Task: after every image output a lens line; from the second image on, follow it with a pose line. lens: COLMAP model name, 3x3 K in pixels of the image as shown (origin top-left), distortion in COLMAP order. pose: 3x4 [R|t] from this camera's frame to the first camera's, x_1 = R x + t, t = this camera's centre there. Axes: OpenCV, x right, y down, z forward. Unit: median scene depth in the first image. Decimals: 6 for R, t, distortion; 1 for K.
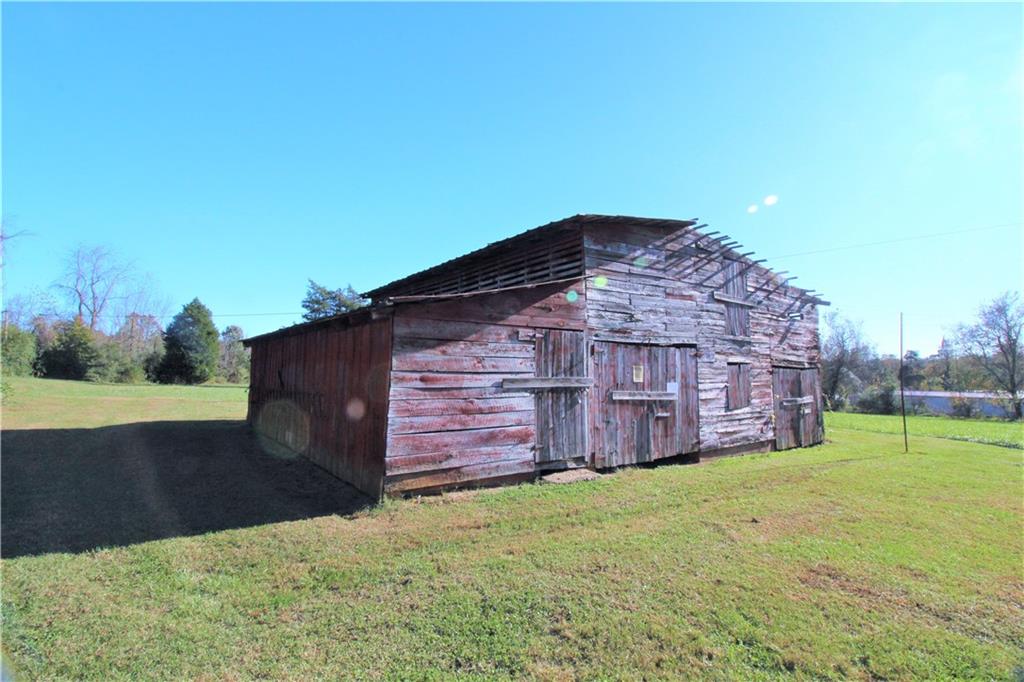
lens RADIAL K [[481.6, 0, 511.4], [0, 481.6, 338.7], [0, 0, 1]] dist [0.001101, 0.000059]
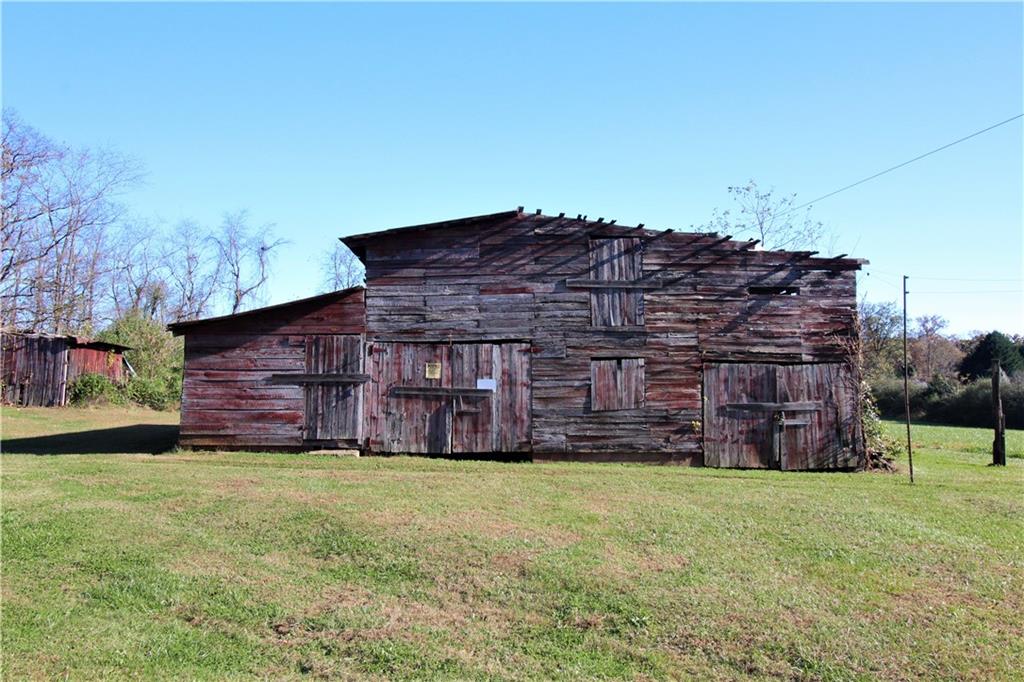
lens RADIAL K [[802.1, 0, 511.7], [0, 802.1, 342.1], [0, 0, 1]] dist [0.011315, 0.001012]
pose [[0.808411, -0.032392, -0.587726, 1.581364], [0.044870, 0.998971, 0.006660, 0.006551], [0.586906, -0.031755, 0.809032, -0.362340]]
